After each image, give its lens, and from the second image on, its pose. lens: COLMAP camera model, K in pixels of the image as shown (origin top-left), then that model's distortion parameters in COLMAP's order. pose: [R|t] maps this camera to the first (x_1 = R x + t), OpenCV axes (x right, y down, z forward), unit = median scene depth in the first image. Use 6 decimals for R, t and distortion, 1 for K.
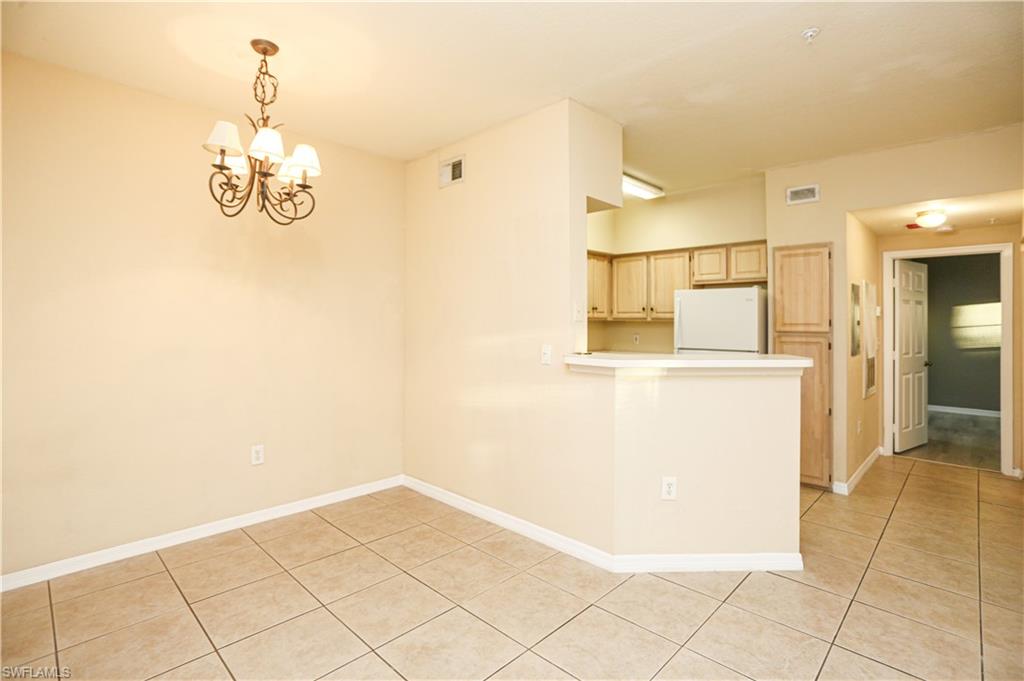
lens RADIAL K [[491.1, 0, 517.8], [0, 491.1, 316.5], [0, 0, 1]] dist [-0.056348, 0.027707]
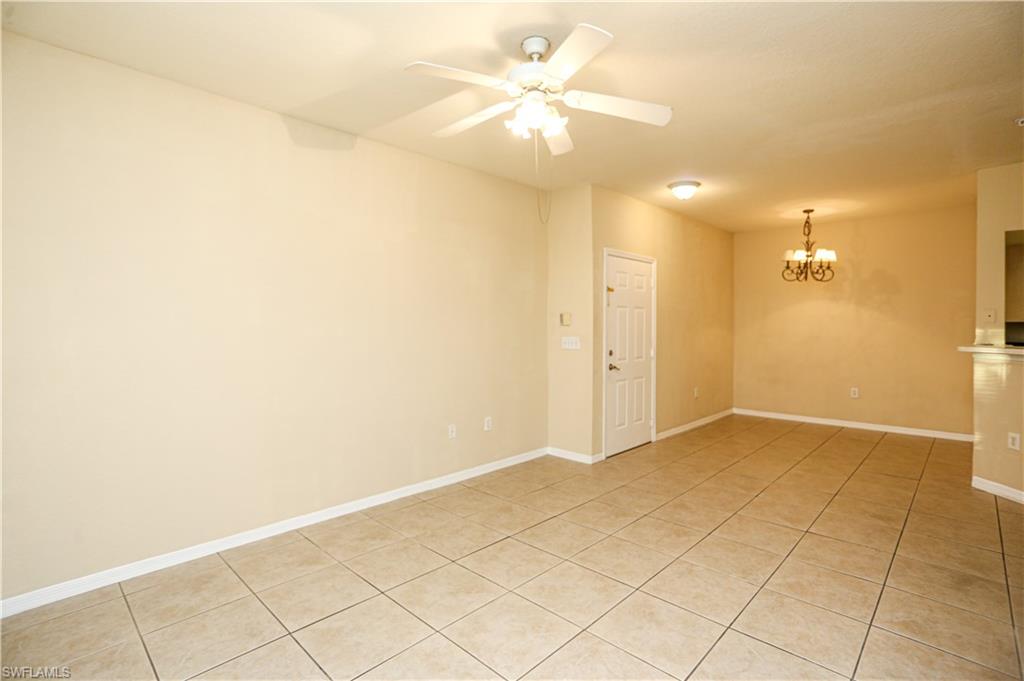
lens RADIAL K [[483.9, 0, 516.0], [0, 483.9, 332.0], [0, 0, 1]] dist [-0.051448, 0.028028]
pose [[0.000242, 0.010984, -0.999940, 1.093266], [0.012634, 0.999860, 0.010986, 0.003451], [0.999920, -0.012636, 0.000103, -0.283570]]
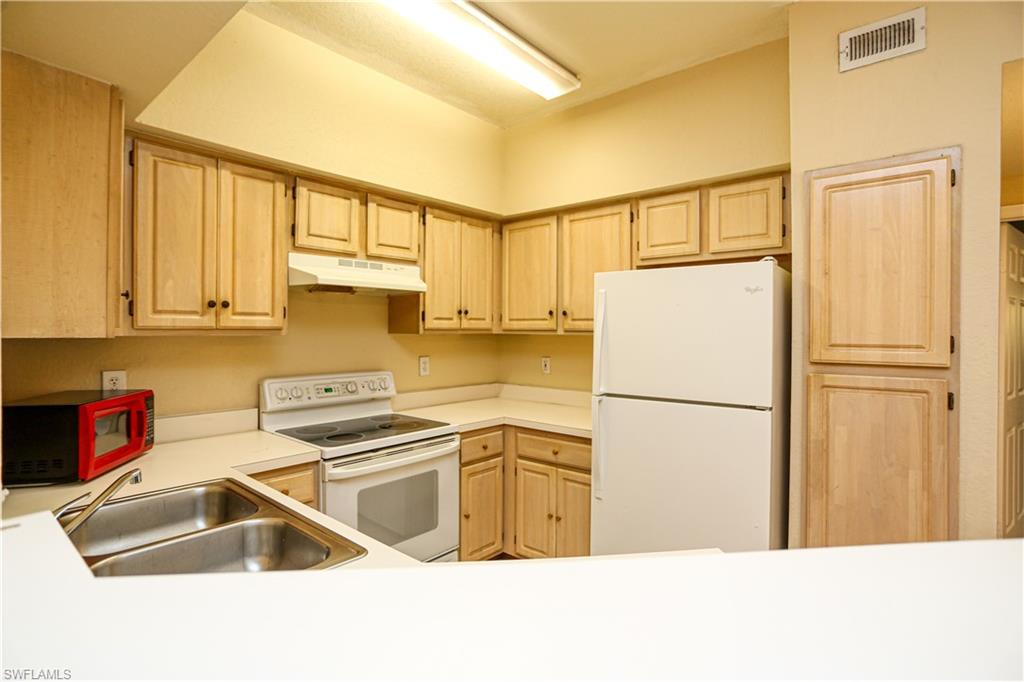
lens RADIAL K [[499.5, 0, 518.5], [0, 499.5, 334.8], [0, 0, 1]] dist [-0.052137, 0.030574]
pose [[0.997722, 0.000072, 0.067457, 0.243737], [-0.001384, 0.999811, 0.019408, -0.001912], [-0.067443, -0.019457, 0.997533, 0.588107]]
